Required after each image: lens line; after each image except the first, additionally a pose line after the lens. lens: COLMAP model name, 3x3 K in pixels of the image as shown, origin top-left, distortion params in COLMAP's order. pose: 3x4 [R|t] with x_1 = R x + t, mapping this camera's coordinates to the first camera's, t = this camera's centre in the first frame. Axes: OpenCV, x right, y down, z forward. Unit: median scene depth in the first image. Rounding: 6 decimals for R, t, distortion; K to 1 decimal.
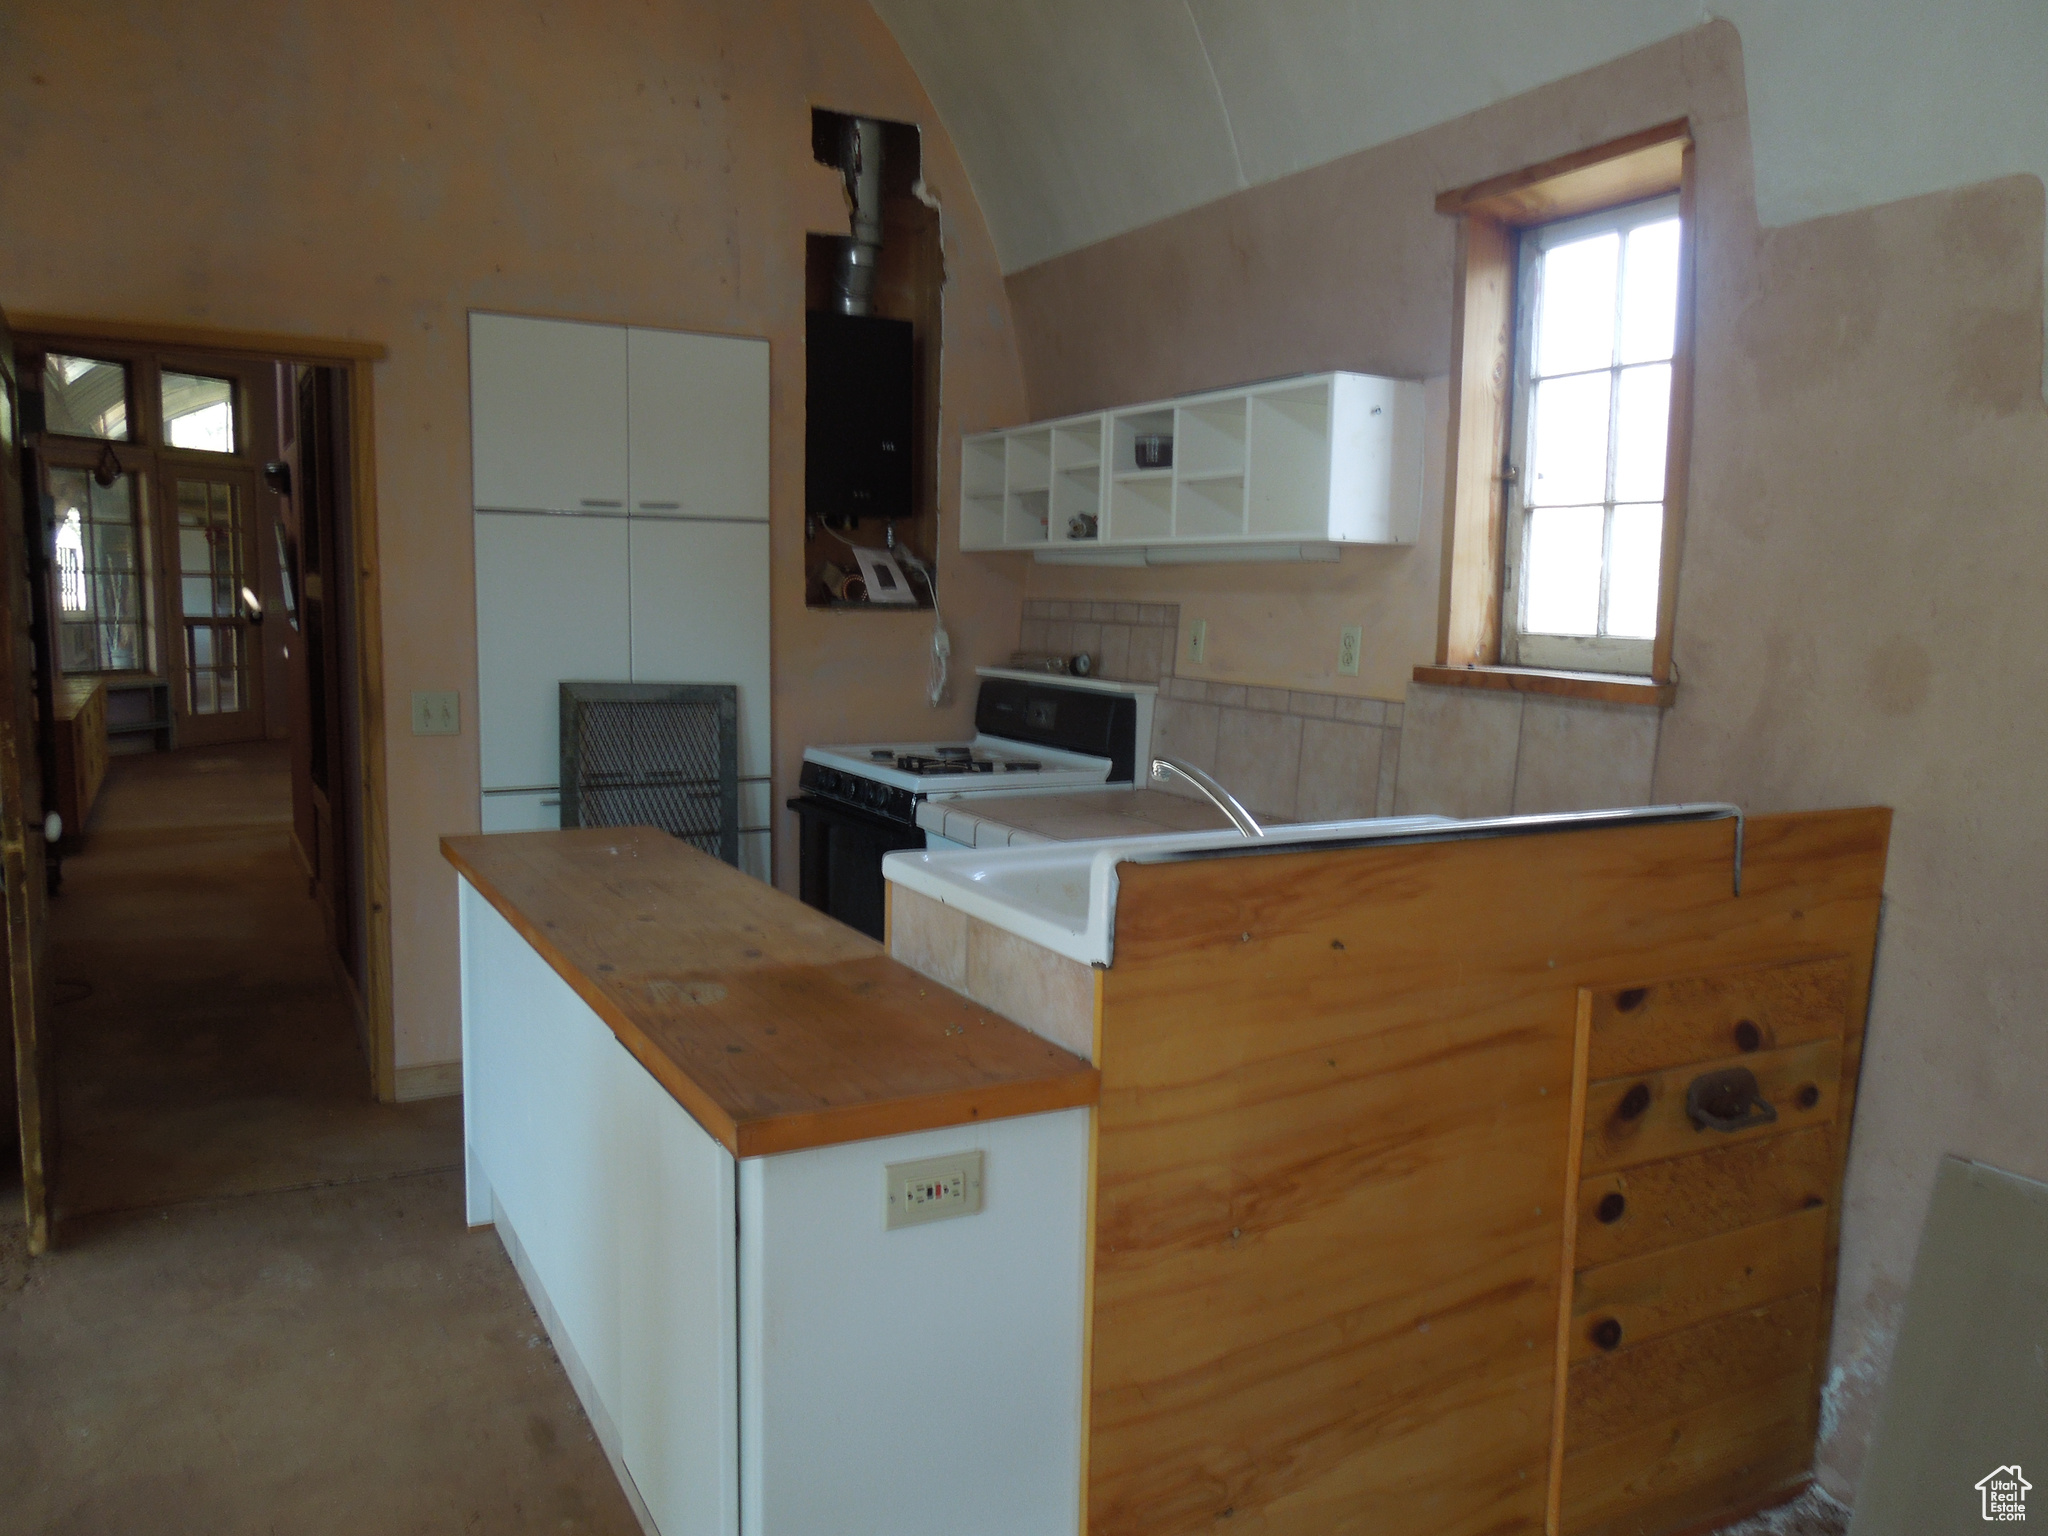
lens RADIAL K [[1529.8, 0, 1028.4], [0, 1529.8, 770.5], [0, 0, 1]] dist [-0.015237, 0.006740]
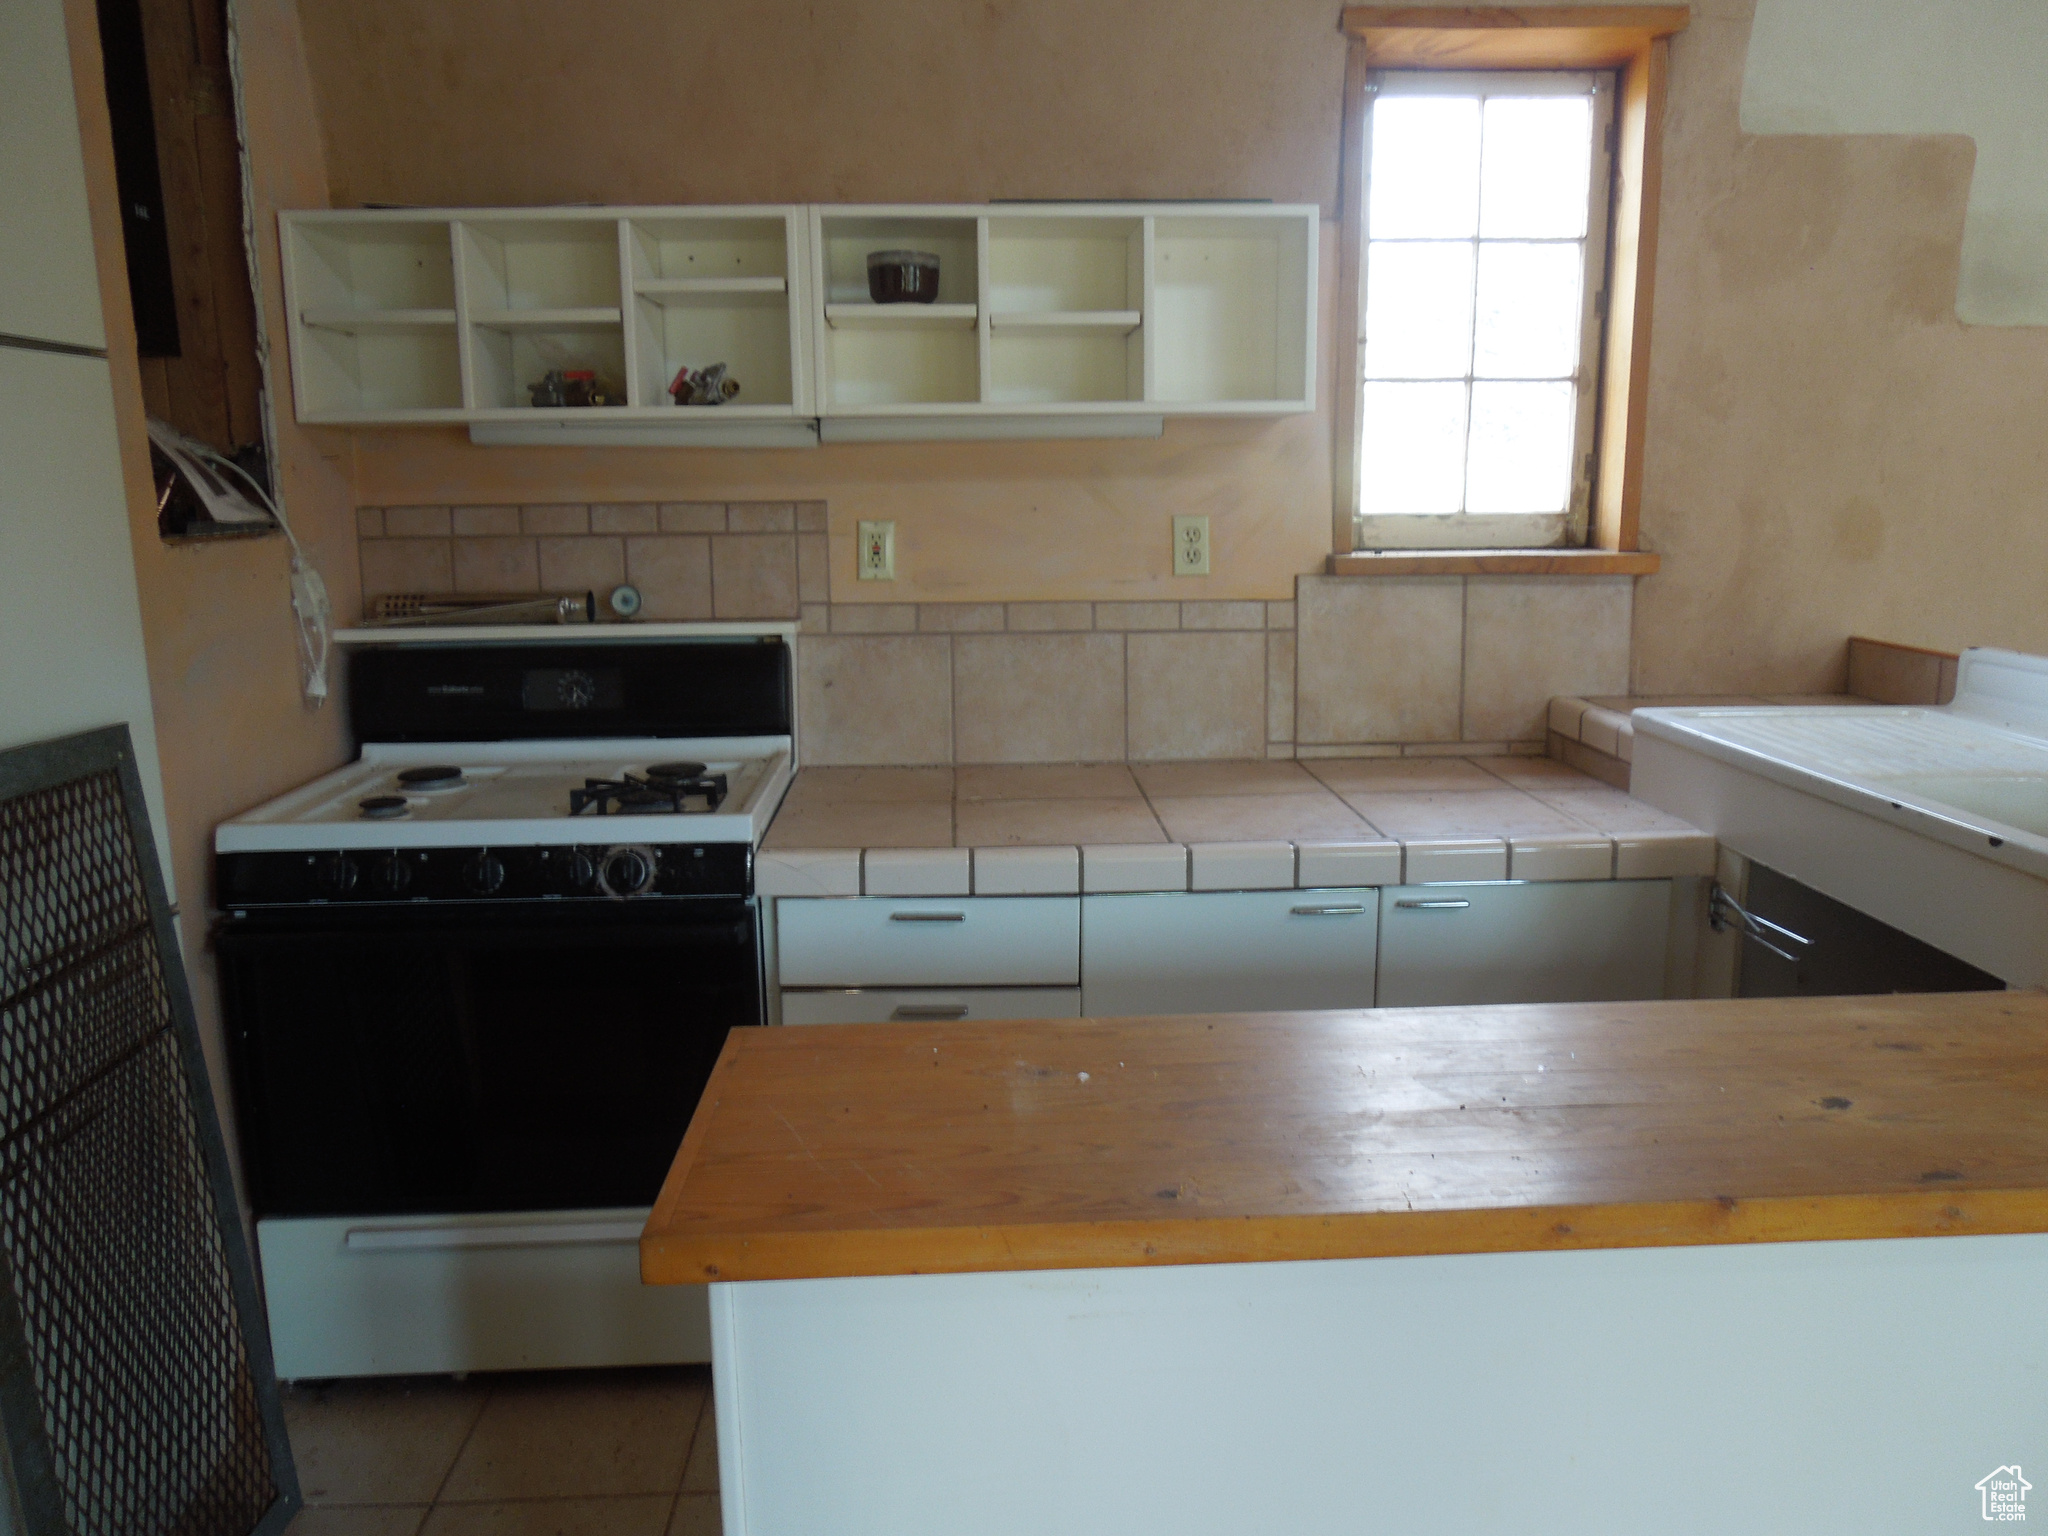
lens RADIAL K [[1558.2, 0, 1021.3], [0, 1558.2, 819.1], [0, 0, 1]] dist [-0.028946, 0.009216]
pose [[0.451507, -0.216766, 0.865537, -0.599961], [0.123811, 0.975878, 0.179814, -0.096966], [-0.883636, 0.025976, 0.467454, 0.683617]]
